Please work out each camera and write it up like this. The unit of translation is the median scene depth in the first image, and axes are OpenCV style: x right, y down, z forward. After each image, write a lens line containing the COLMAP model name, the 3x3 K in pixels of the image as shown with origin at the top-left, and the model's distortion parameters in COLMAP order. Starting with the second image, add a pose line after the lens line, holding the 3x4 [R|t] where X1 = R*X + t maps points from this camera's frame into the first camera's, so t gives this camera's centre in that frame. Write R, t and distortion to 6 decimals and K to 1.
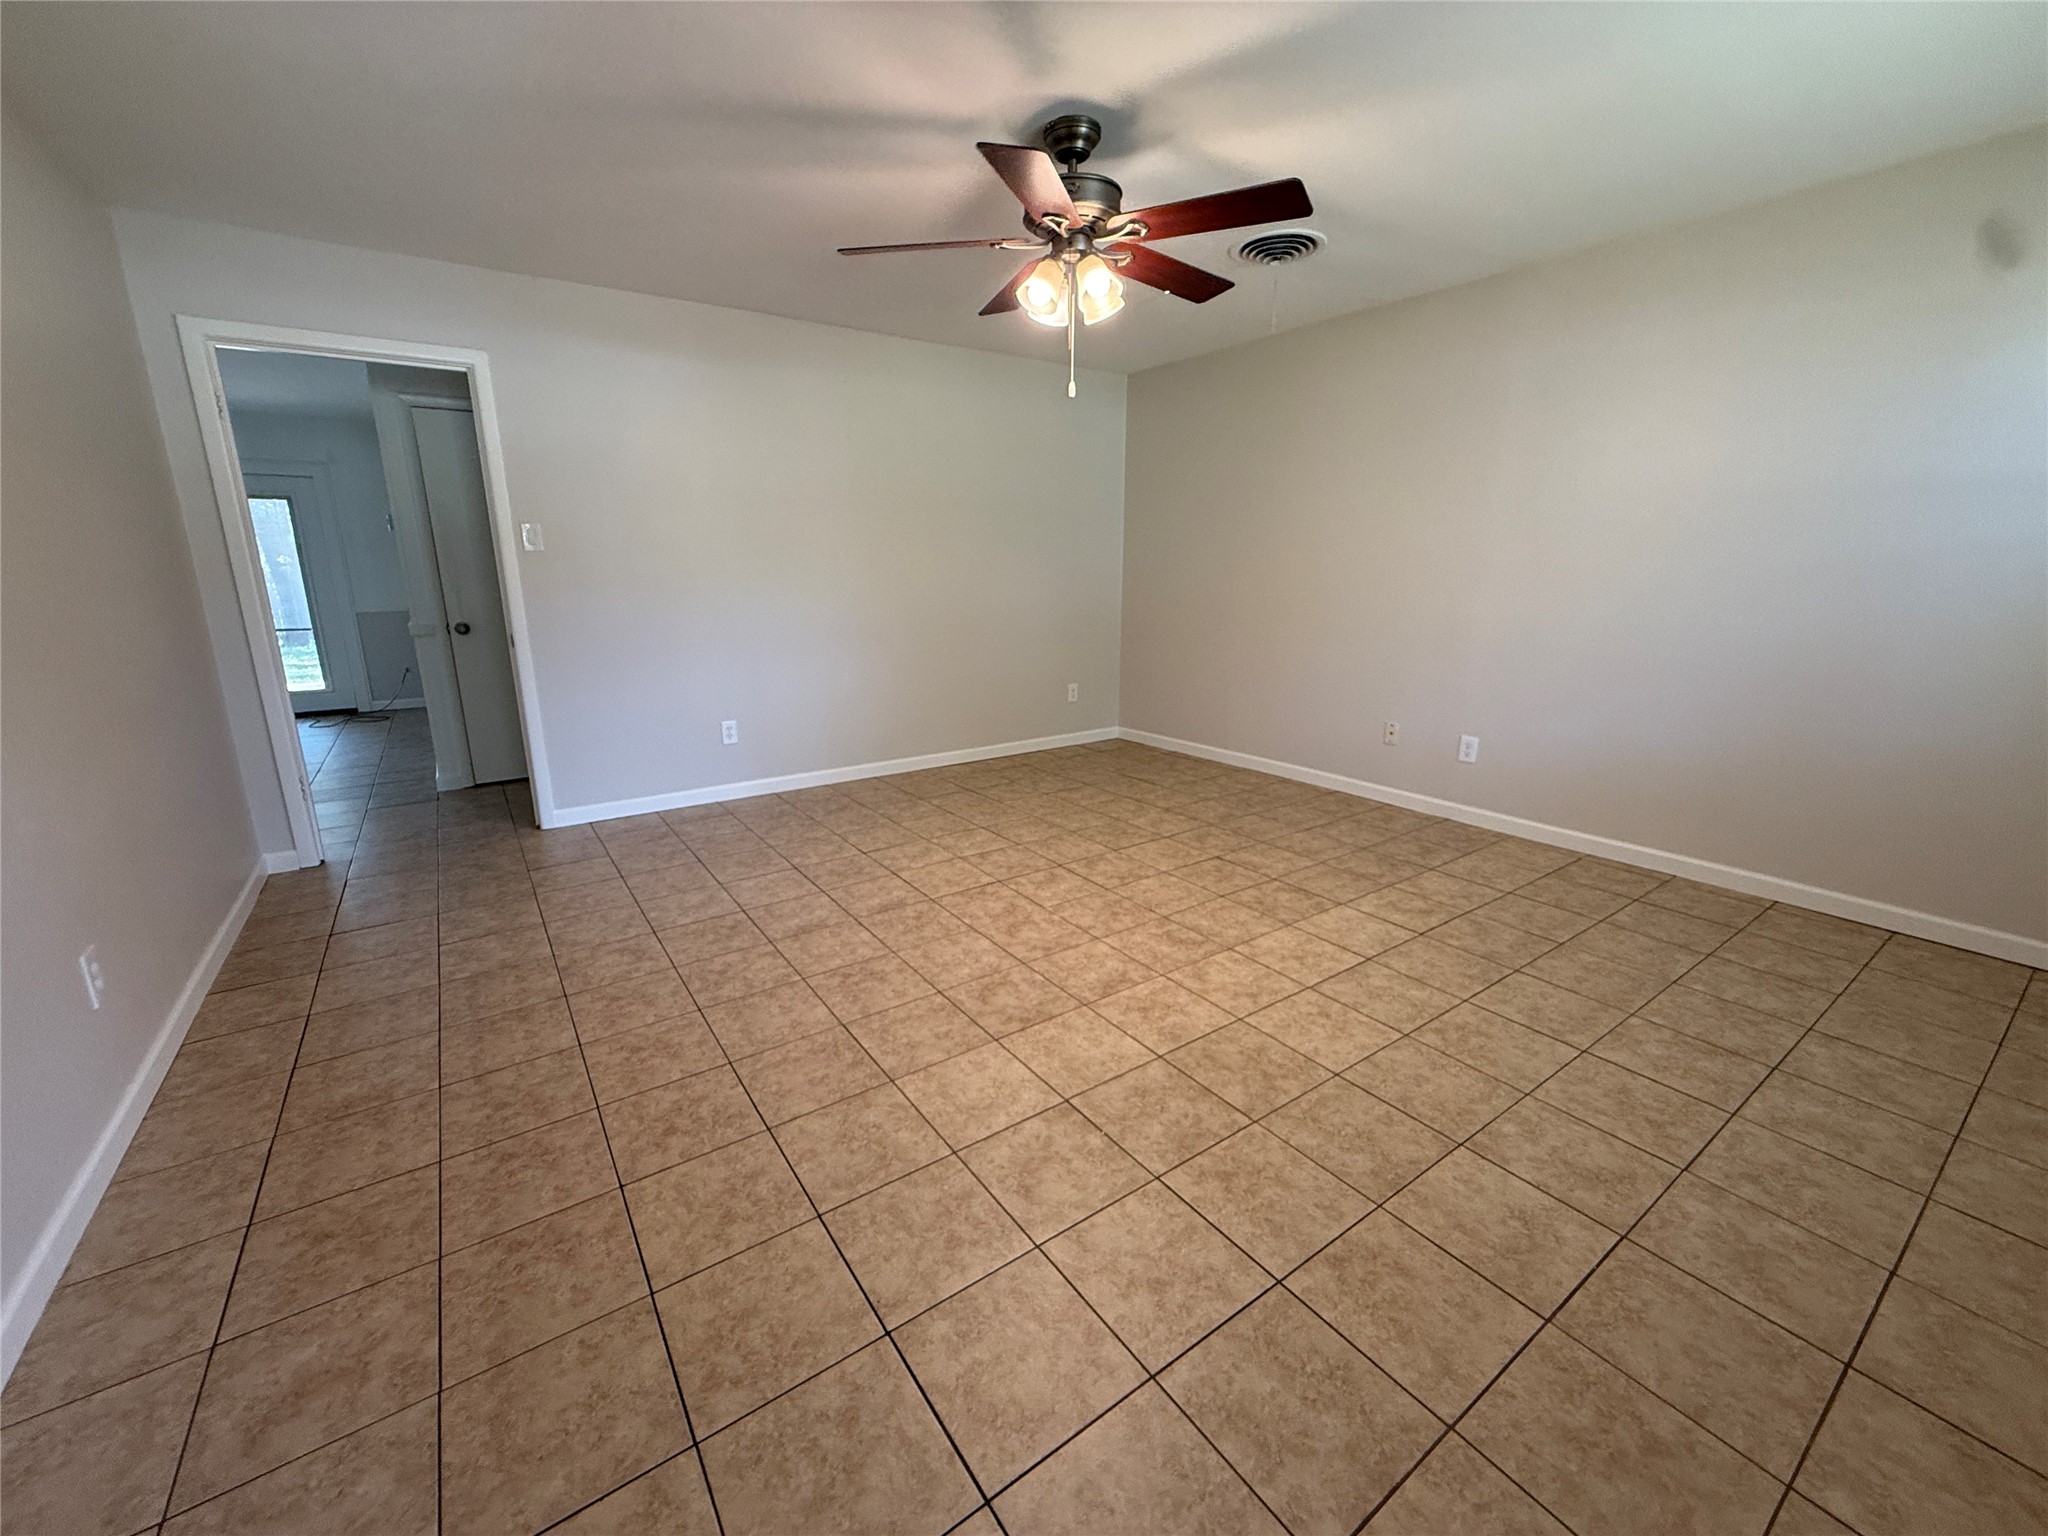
lens RADIAL K [[820.2, 0, 1023.1], [0, 820.2, 765.0], [0, 0, 1]] dist [-0.001028, -0.000381]
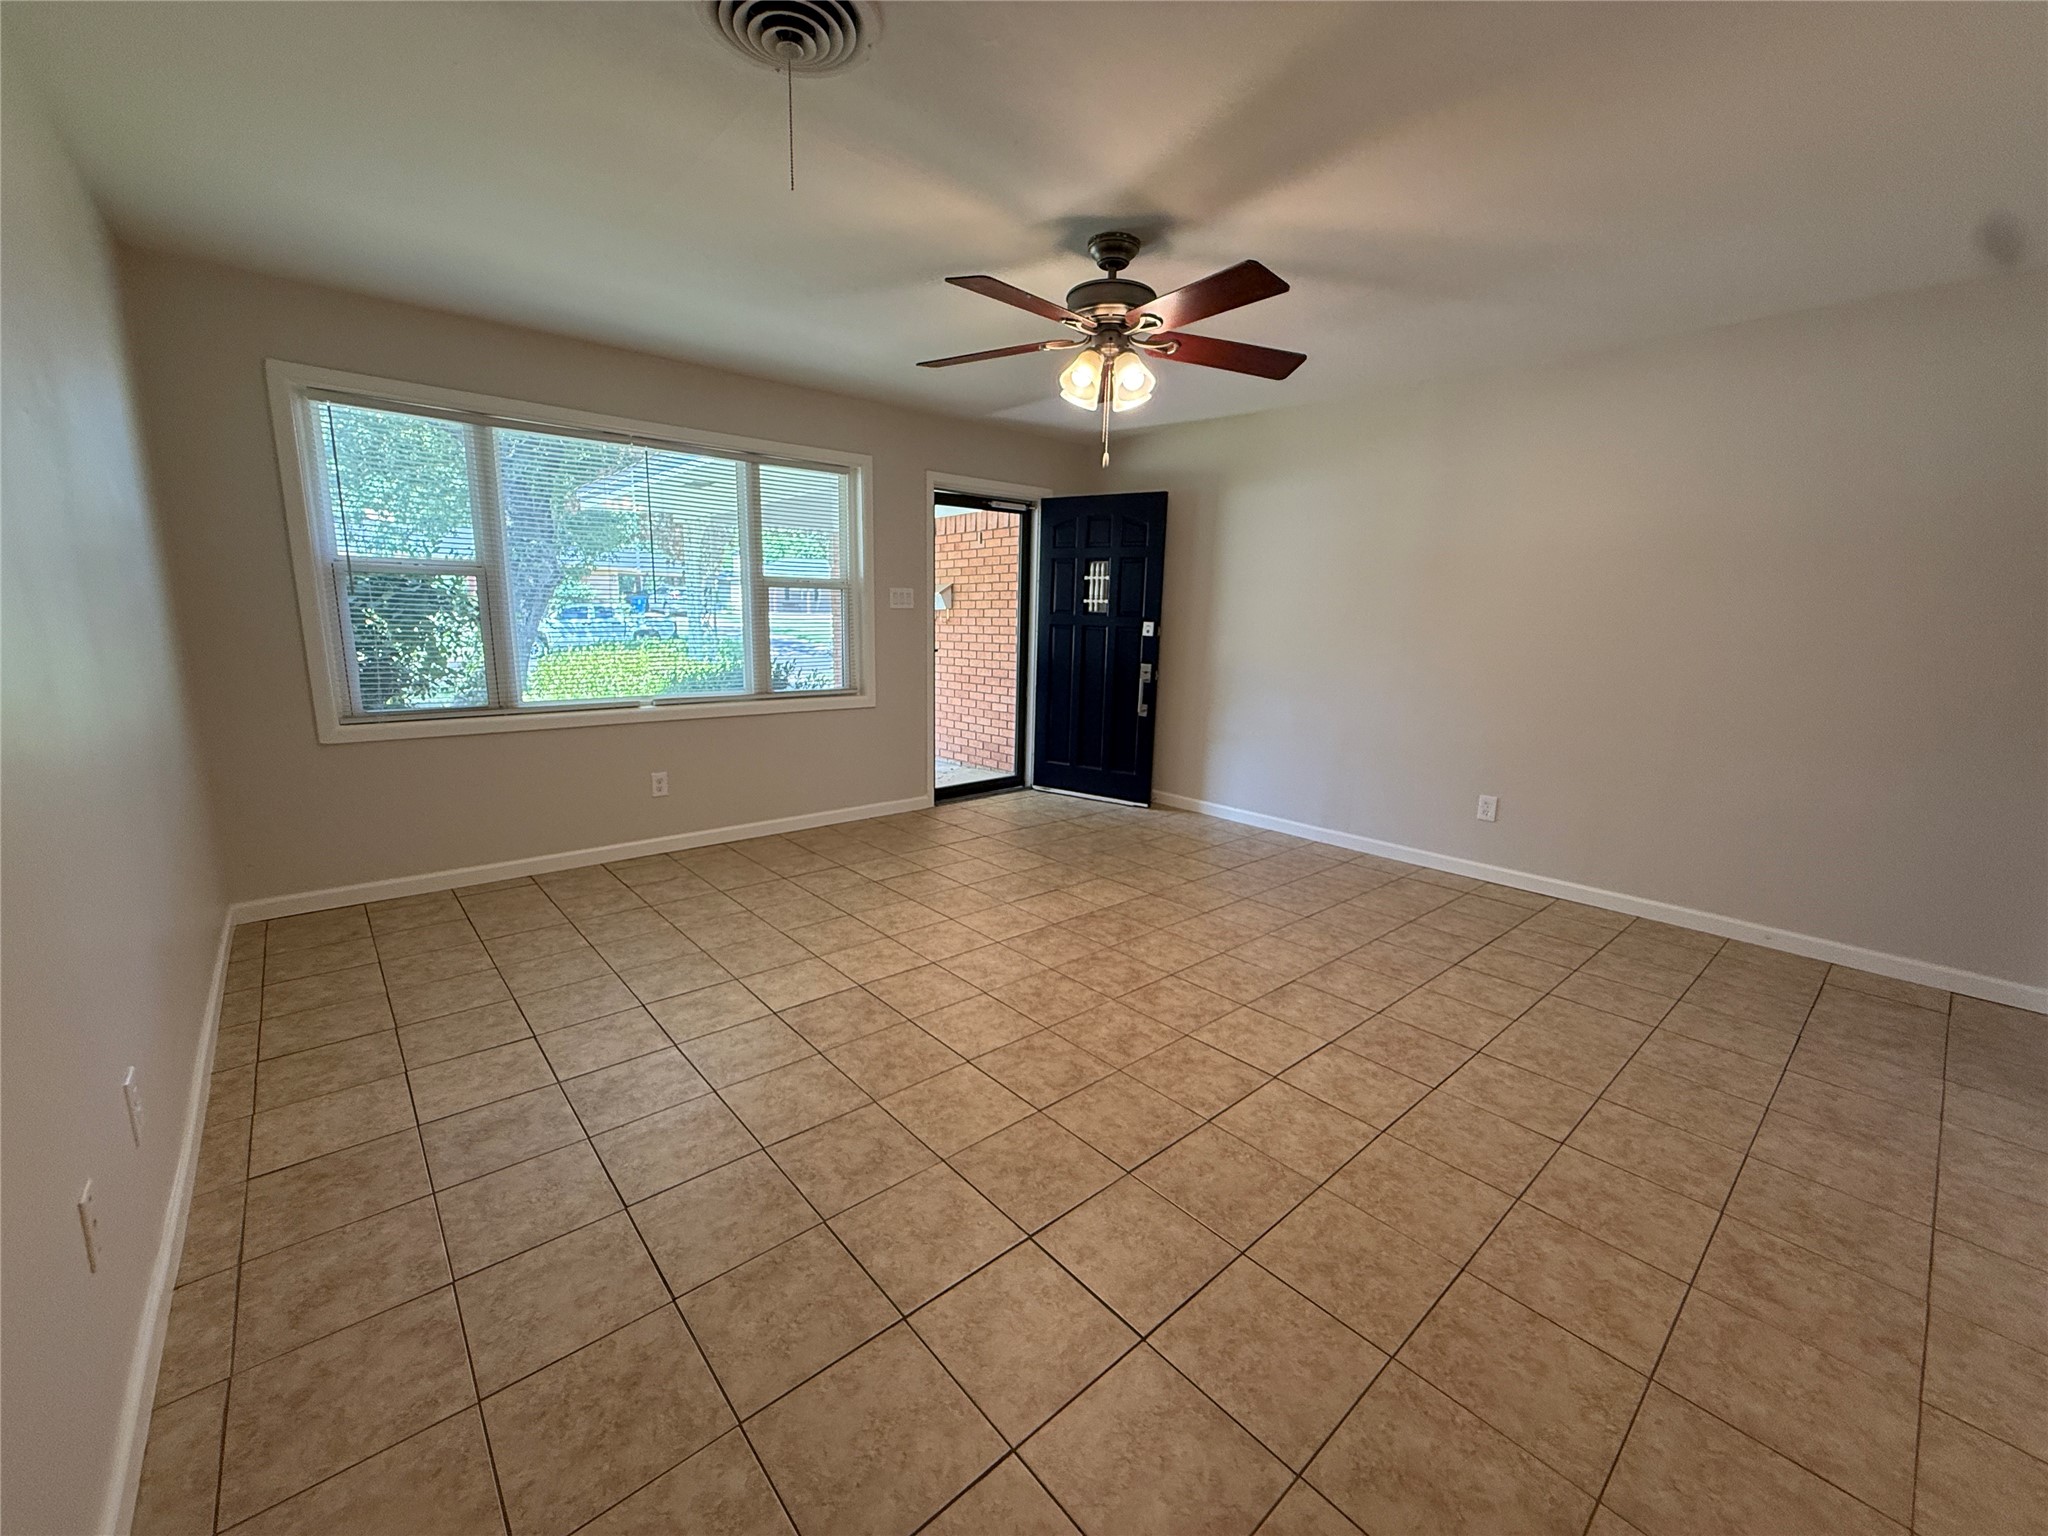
lens RADIAL K [[820.2, 0, 1023.8], [0, 820.2, 767.4], [0, 0, 1]] dist [-0.001028, -0.000381]
pose [[-0.994080, 0.004754, -0.108550, 0.231732], [-0.041360, 0.907272, 0.418505, -0.453302], [0.100474, 0.420517, -0.901704, 1.766170]]
